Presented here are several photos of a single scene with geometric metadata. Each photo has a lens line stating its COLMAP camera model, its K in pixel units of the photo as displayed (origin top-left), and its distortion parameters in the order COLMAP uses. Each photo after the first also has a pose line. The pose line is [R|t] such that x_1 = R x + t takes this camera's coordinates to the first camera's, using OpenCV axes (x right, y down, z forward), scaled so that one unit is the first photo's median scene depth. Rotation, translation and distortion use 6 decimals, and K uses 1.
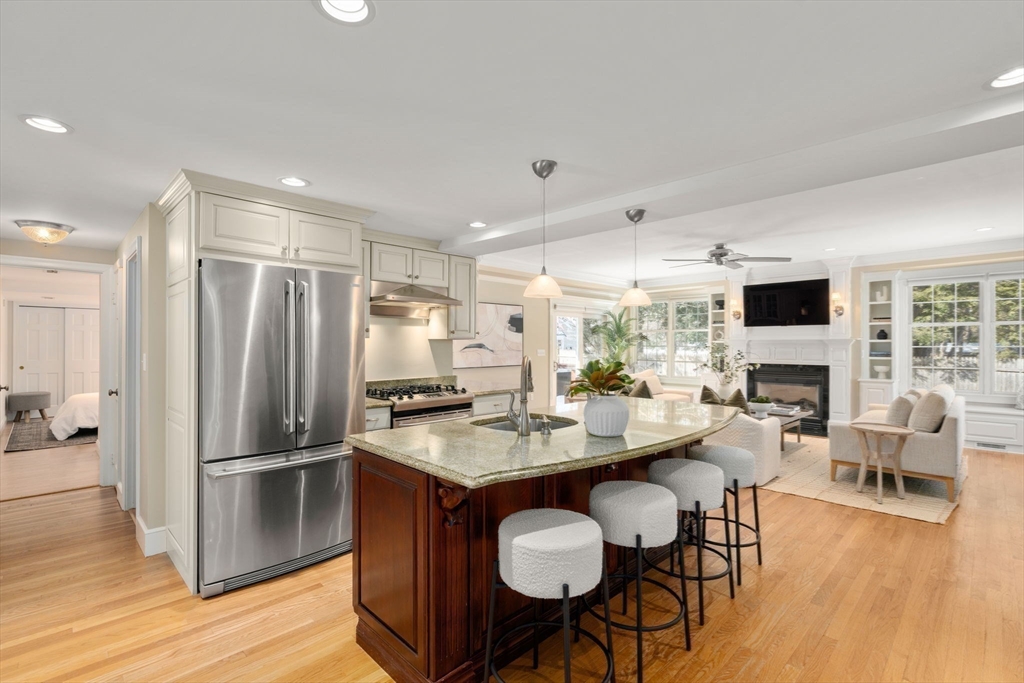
lens RADIAL K [[468.4, 0, 505.0], [0, 468.4, 342.3], [0, 0, 1]] dist [0.000055, -0.001199]
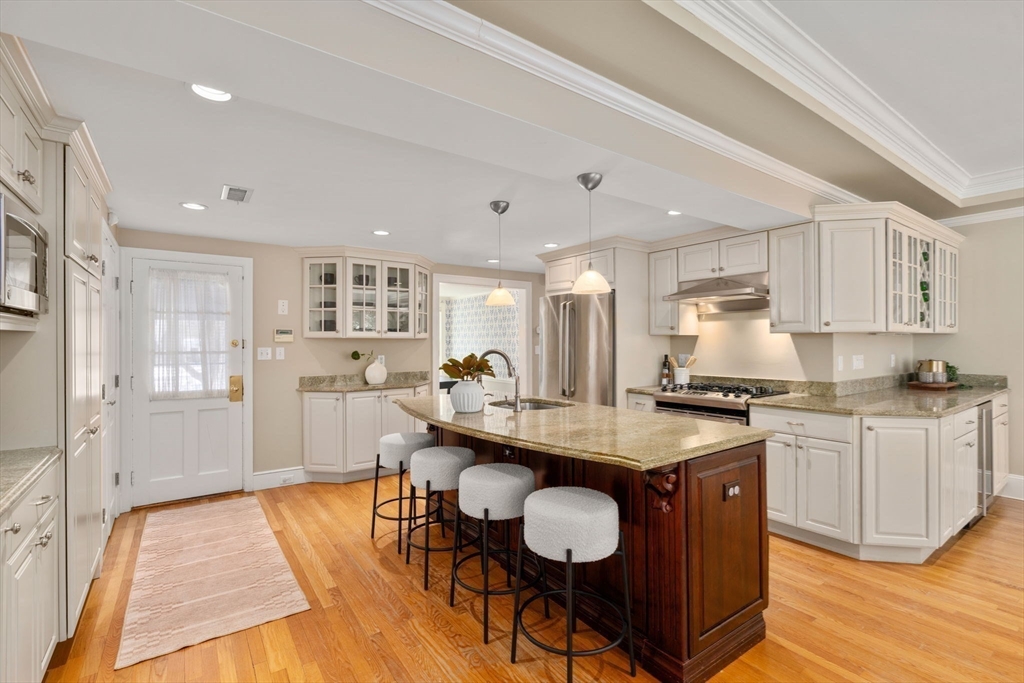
lens RADIAL K [[468.4, 0, 506.2], [0, 468.4, 340.1], [0, 0, 1]] dist [0.000055, -0.001199]
pose [[-0.170267, -0.004238, -0.985389, 0.421734], [0.008849, 0.999944, -0.005830, 0.002900], [0.985358, -0.009713, -0.170220, 0.374075]]
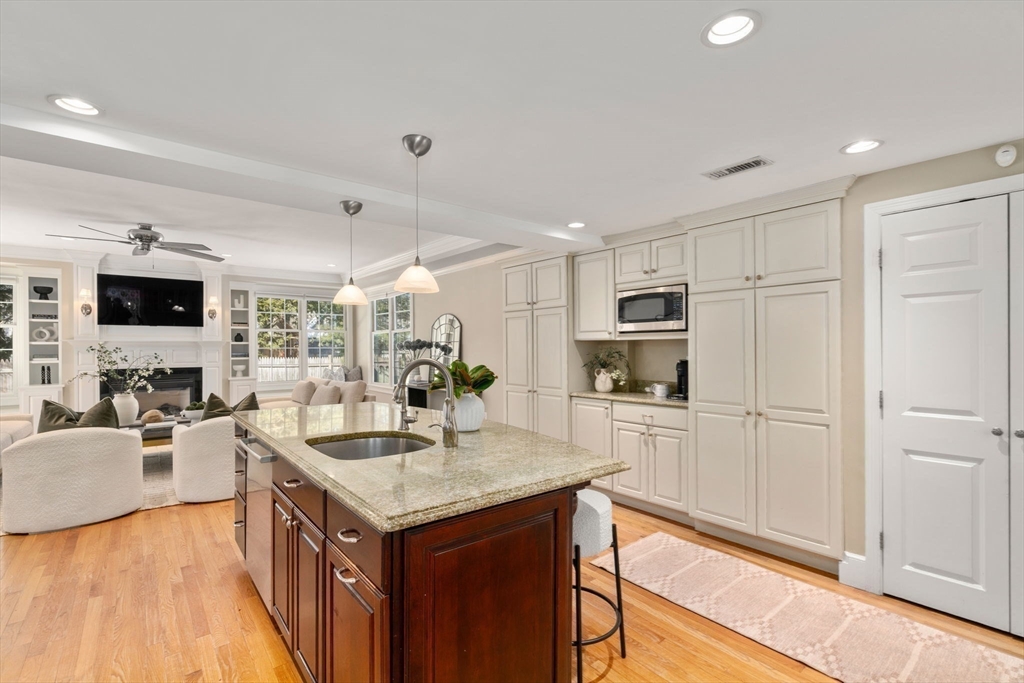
lens RADIAL K [[468.4, 0, 509.2], [0, 468.4, 345.9], [0, 0, 1]] dist [0.000055, -0.001199]
pose [[0.099149, 0.000224, 0.995073, -0.255887], [-0.002363, 0.999997, 0.000010, 0.002302], [-0.995070, -0.002353, 0.099149, 0.242962]]
